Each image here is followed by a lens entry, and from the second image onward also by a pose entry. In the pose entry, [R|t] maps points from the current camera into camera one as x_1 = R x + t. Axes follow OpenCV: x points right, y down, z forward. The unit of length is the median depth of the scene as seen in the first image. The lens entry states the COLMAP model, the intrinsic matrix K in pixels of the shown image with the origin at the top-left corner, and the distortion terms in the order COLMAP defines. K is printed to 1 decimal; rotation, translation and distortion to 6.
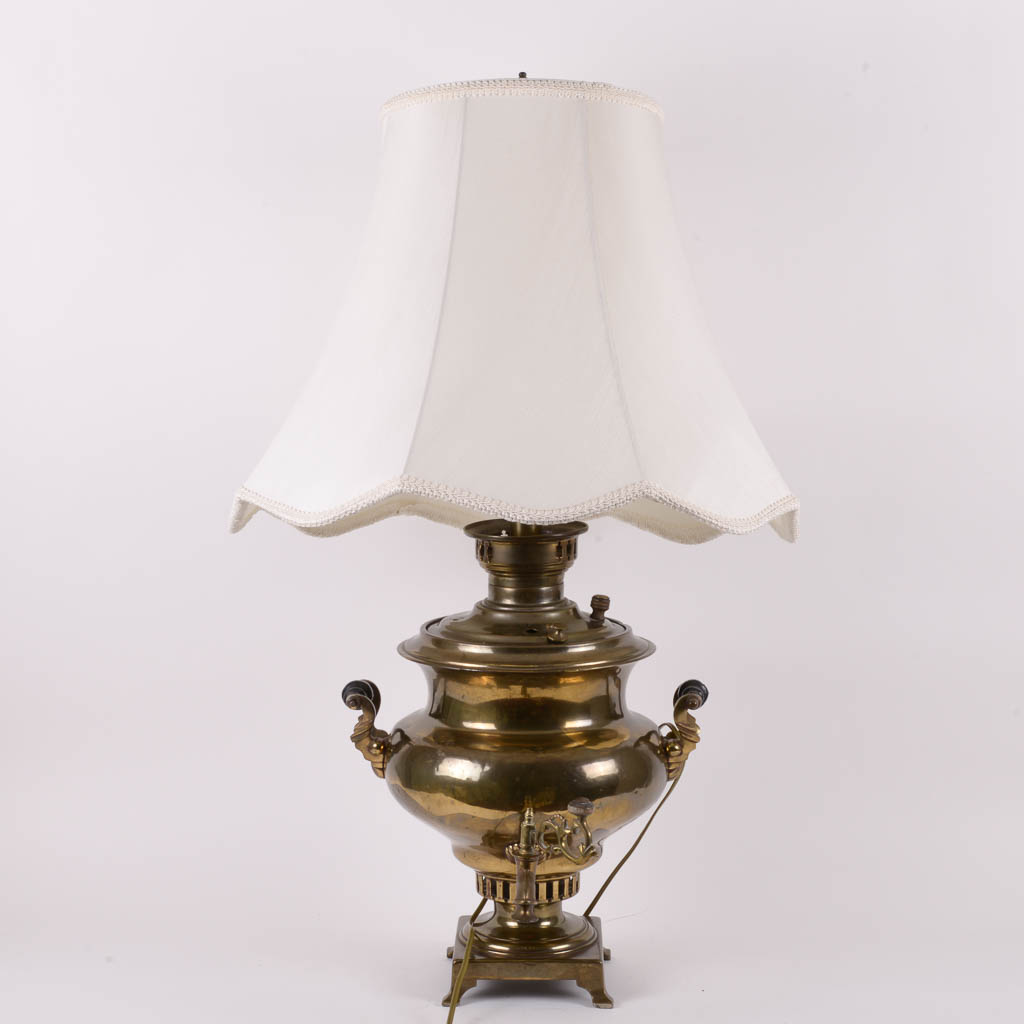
lens RADIAL K [[2751.8, 0, 465.0], [0, 2751.8, 513.9], [0, 0, 1]] dist [0.253974, 0.092459]
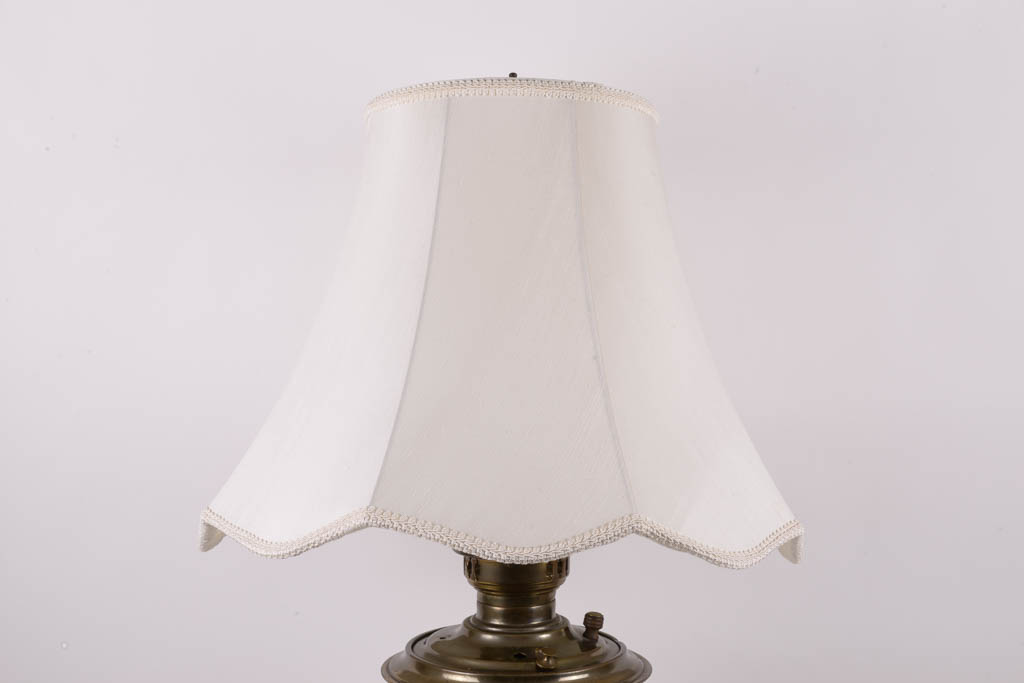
lens RADIAL K [[1972.2, 0, 512.0], [0, 1972.2, 341.5], [0, 0, 1]] dist [0.351651, 0.110703]
pose [[0.999896, 0.004742, -0.013639, 0.029997], [-0.005201, 0.999414, -0.033822, -0.041941], [0.013471, 0.033889, 0.999335, 0.308505]]
